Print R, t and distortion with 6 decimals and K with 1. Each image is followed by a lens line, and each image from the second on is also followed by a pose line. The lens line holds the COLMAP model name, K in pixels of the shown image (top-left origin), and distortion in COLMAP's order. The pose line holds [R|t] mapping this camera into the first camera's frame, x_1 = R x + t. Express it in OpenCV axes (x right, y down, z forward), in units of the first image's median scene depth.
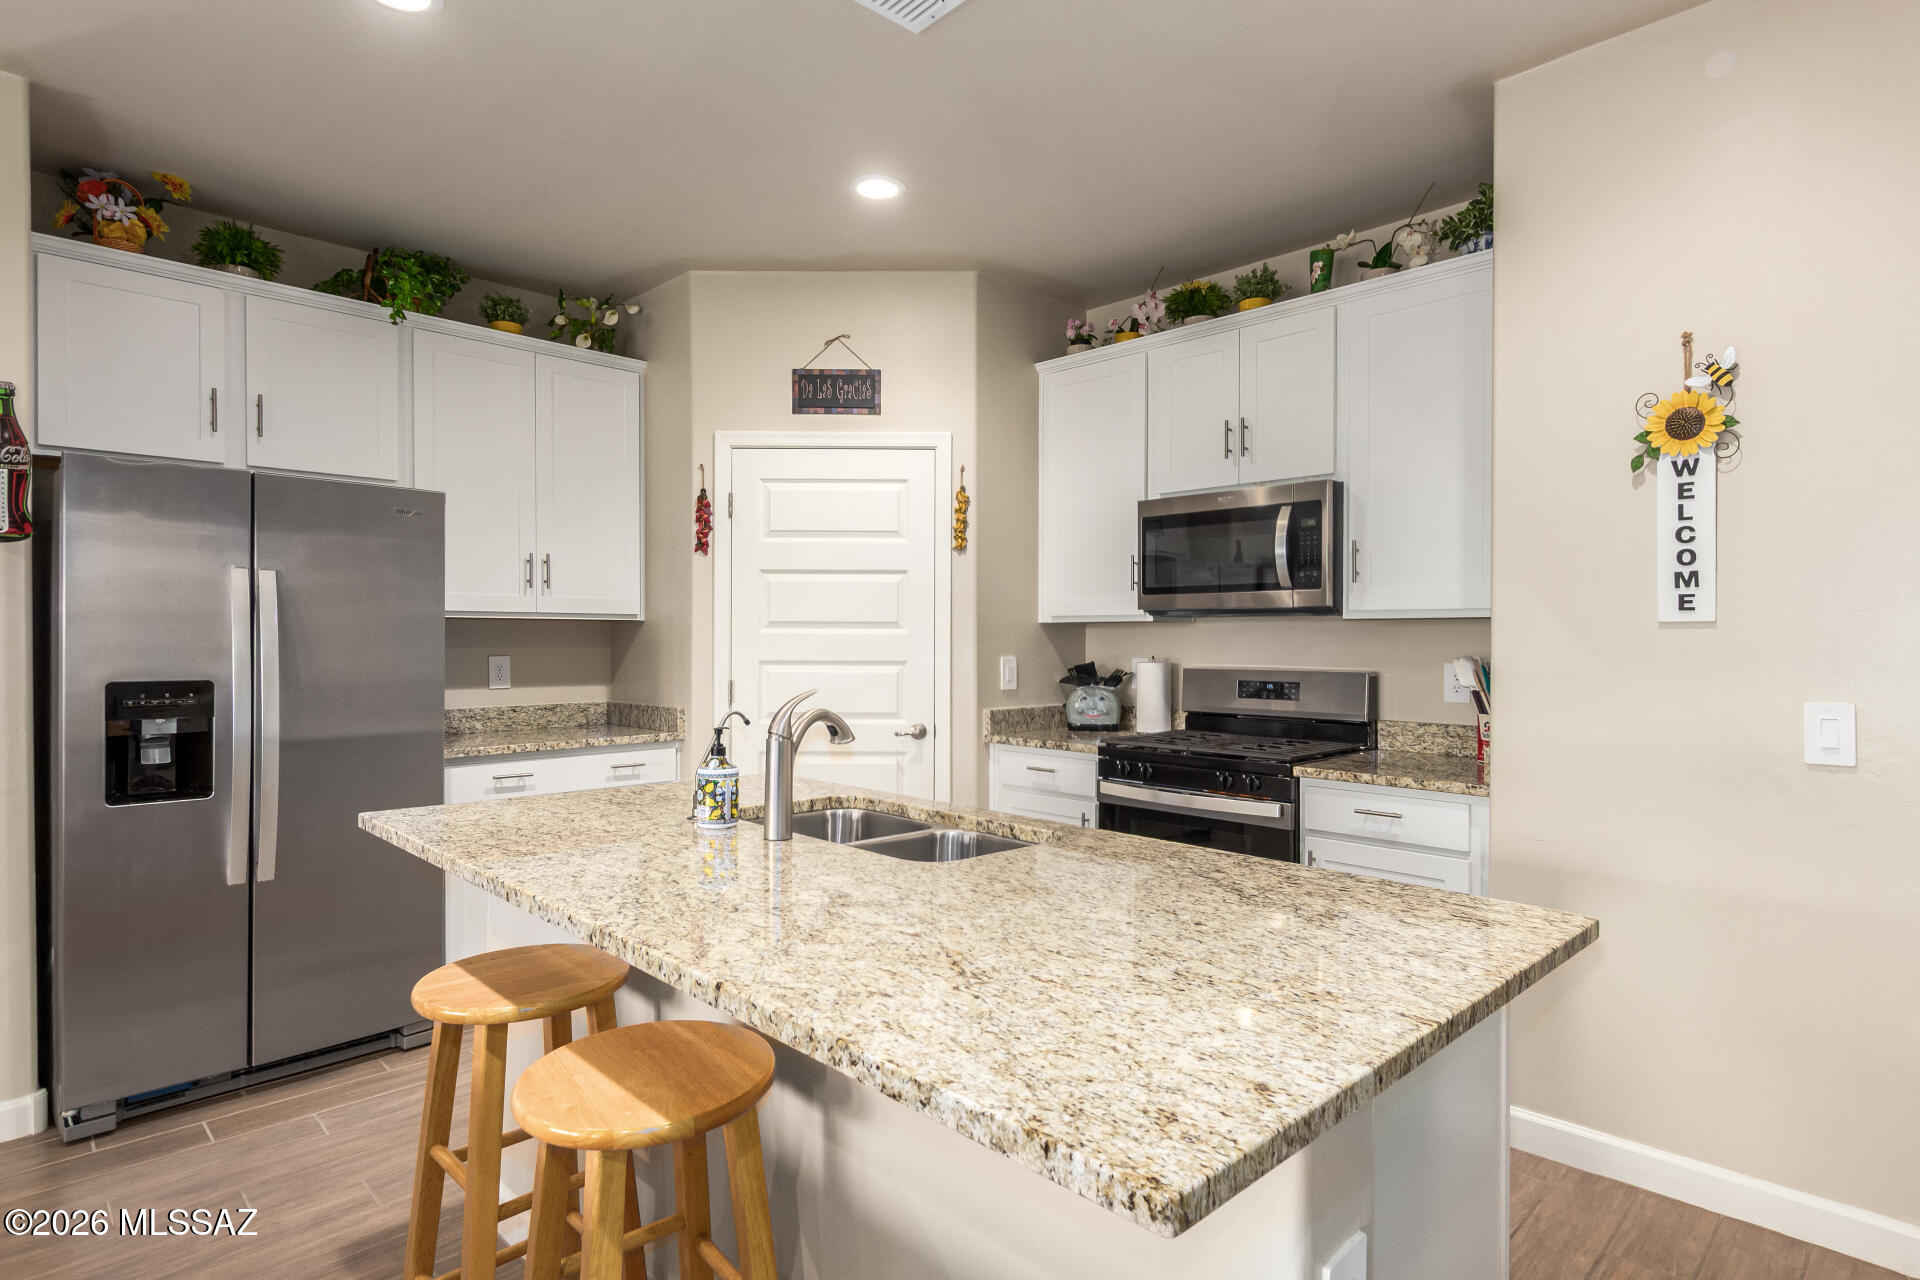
lens RADIAL K [[1013.1, 0, 981.5], [0, 1013.1, 647.5], [0, 0, 1]] dist [0.002437, -0.001343]
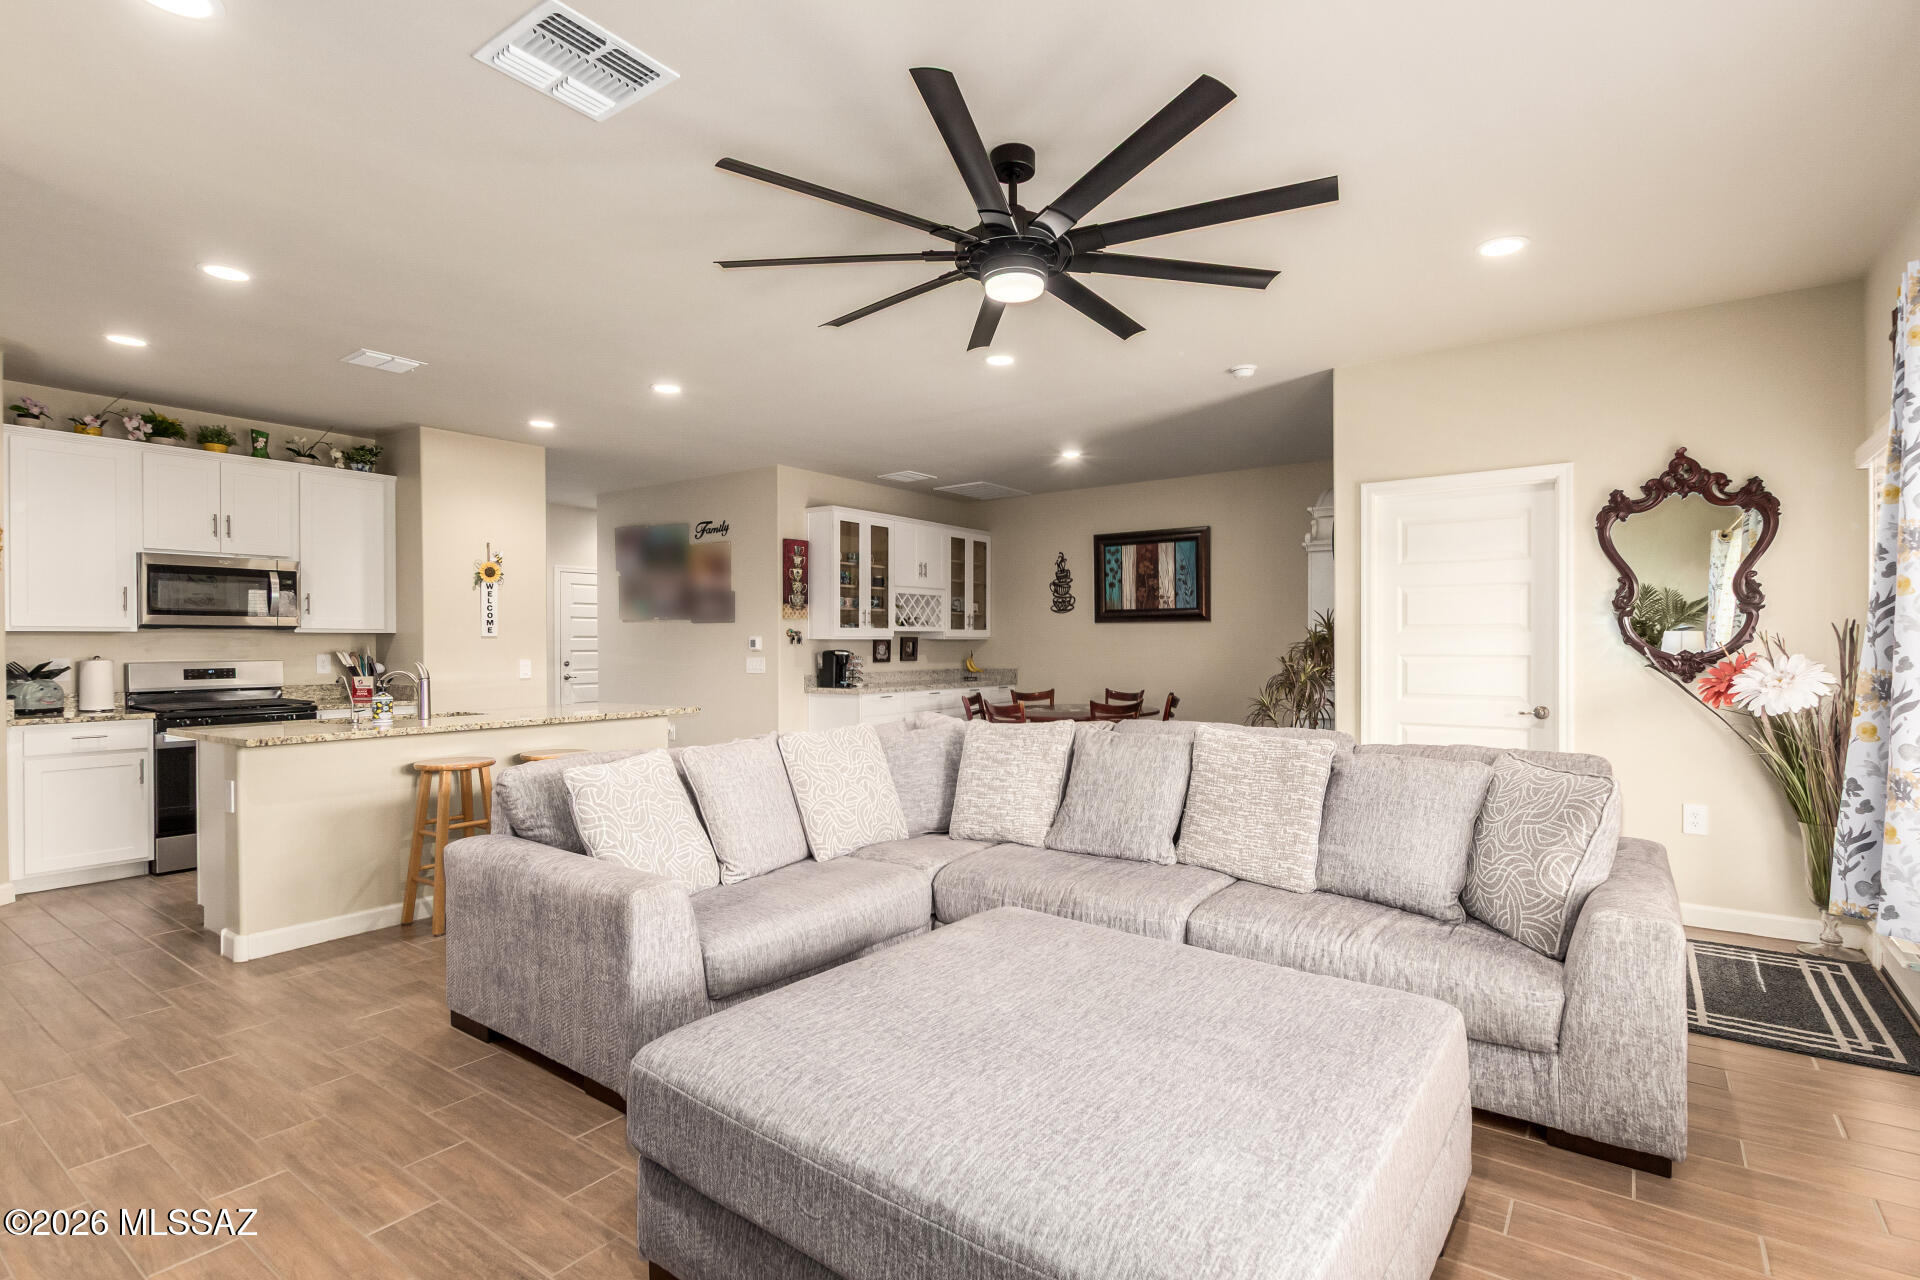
lens RADIAL K [[905.0, 0, 974.8], [0, 905.0, 638.7], [0, 0, 1]] dist [0.012897, -0.005365]
pose [[-0.159149, 0.000792, 0.987254, -1.427326], [0.012905, 0.999916, 0.001279, -0.001379], [-0.987170, 0.012944, -0.159146, -0.009442]]
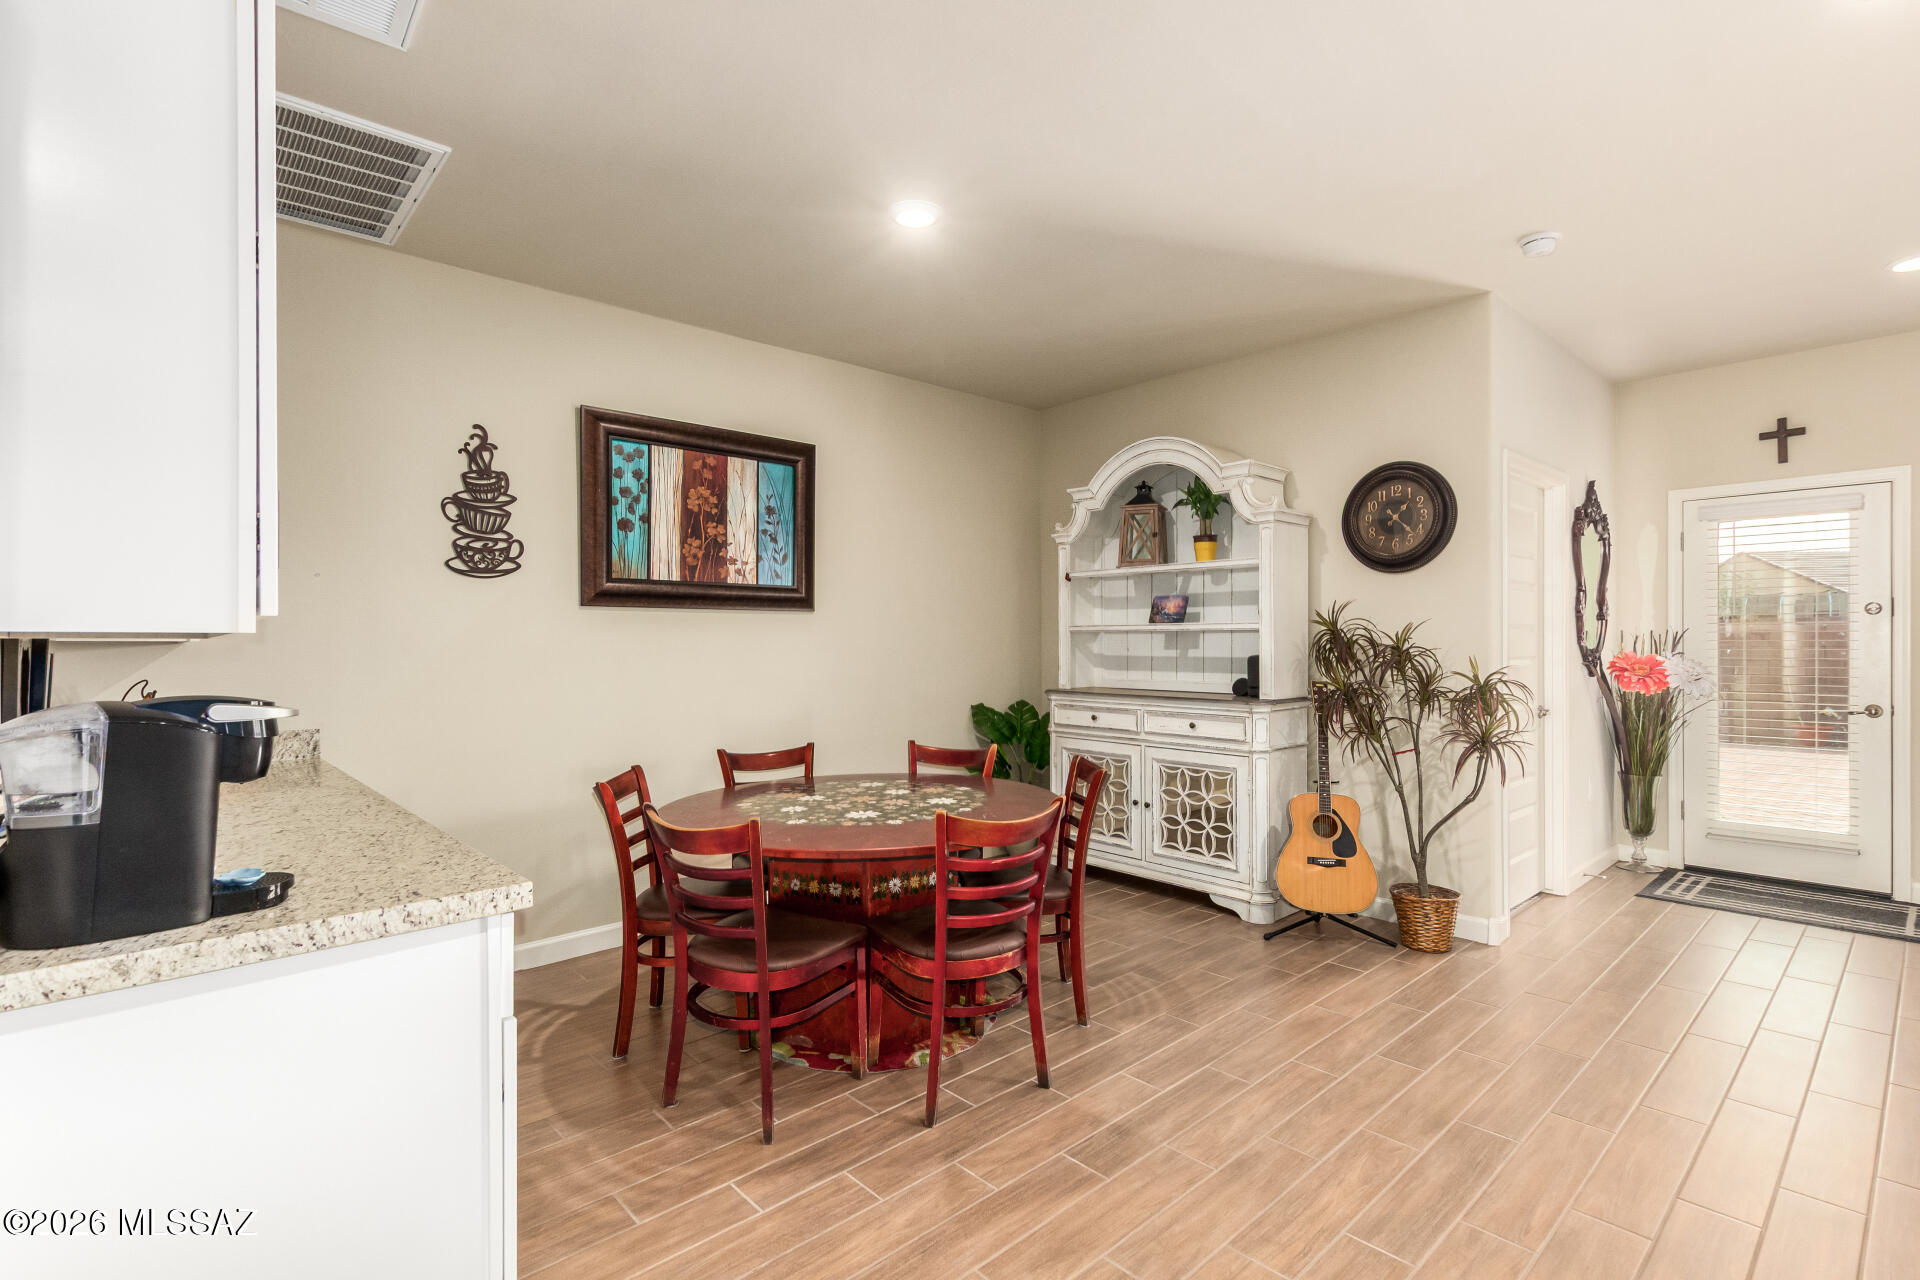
lens RADIAL K [[905.0, 0, 966.0], [0, 905.0, 645.6], [0, 0, 1]] dist [0.012897, -0.005365]
pose [[-0.999235, 0.005509, 0.038721, 0.370711], [0.005976, 0.999911, 0.011940, 0.000379], [-0.038651, 0.012163, -0.999179, 0.327553]]
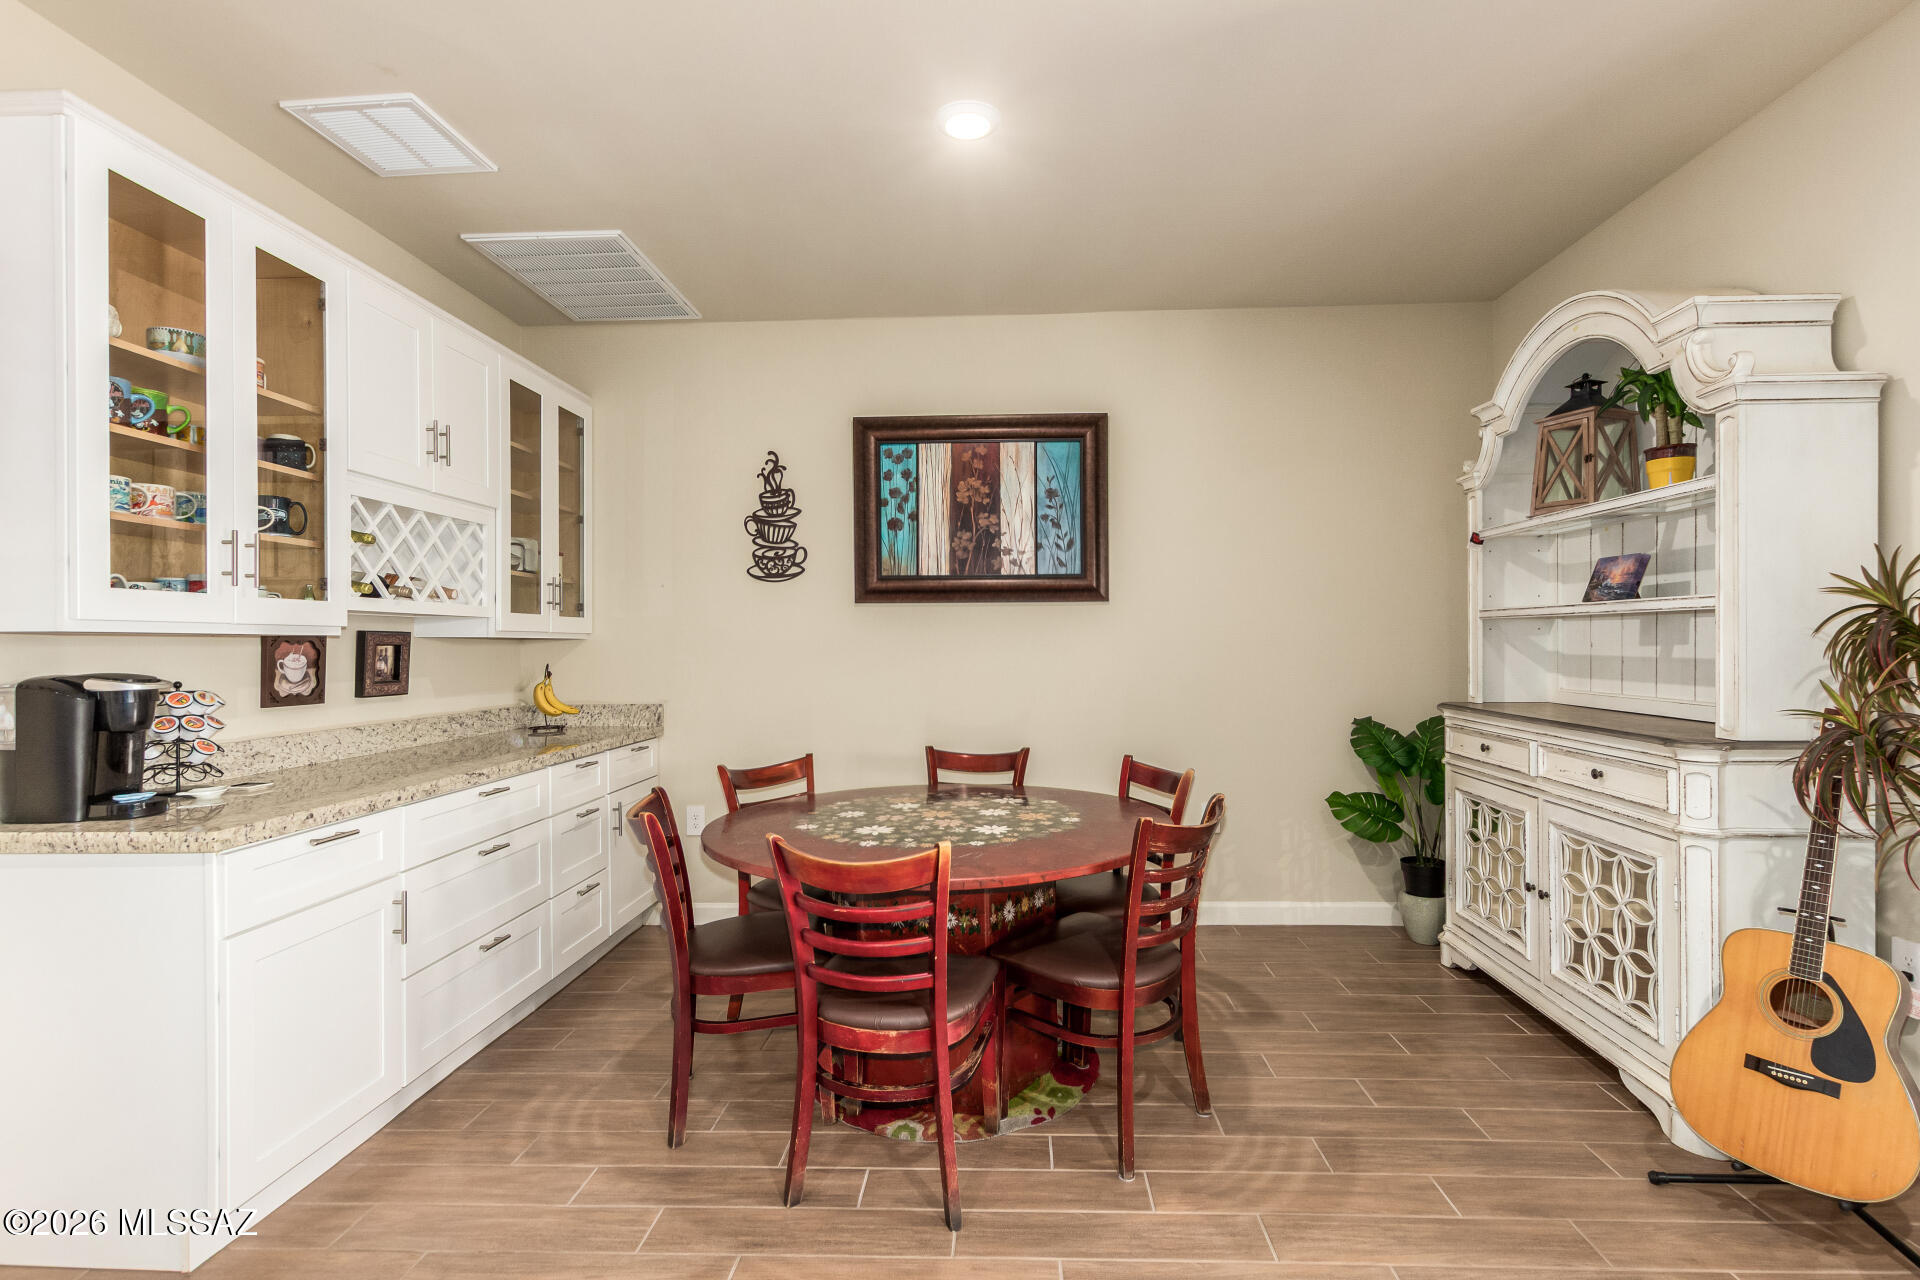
lens RADIAL K [[905.0, 0, 981.7], [0, 905.0, 644.3], [0, 0, 1]] dist [0.012897, -0.005365]
pose [[-0.676053, 0.002945, 0.736847, -0.082733], [0.013751, 0.999868, 0.008621, 0.008207], [-0.736725, 0.015960, -0.676004, -0.049816]]
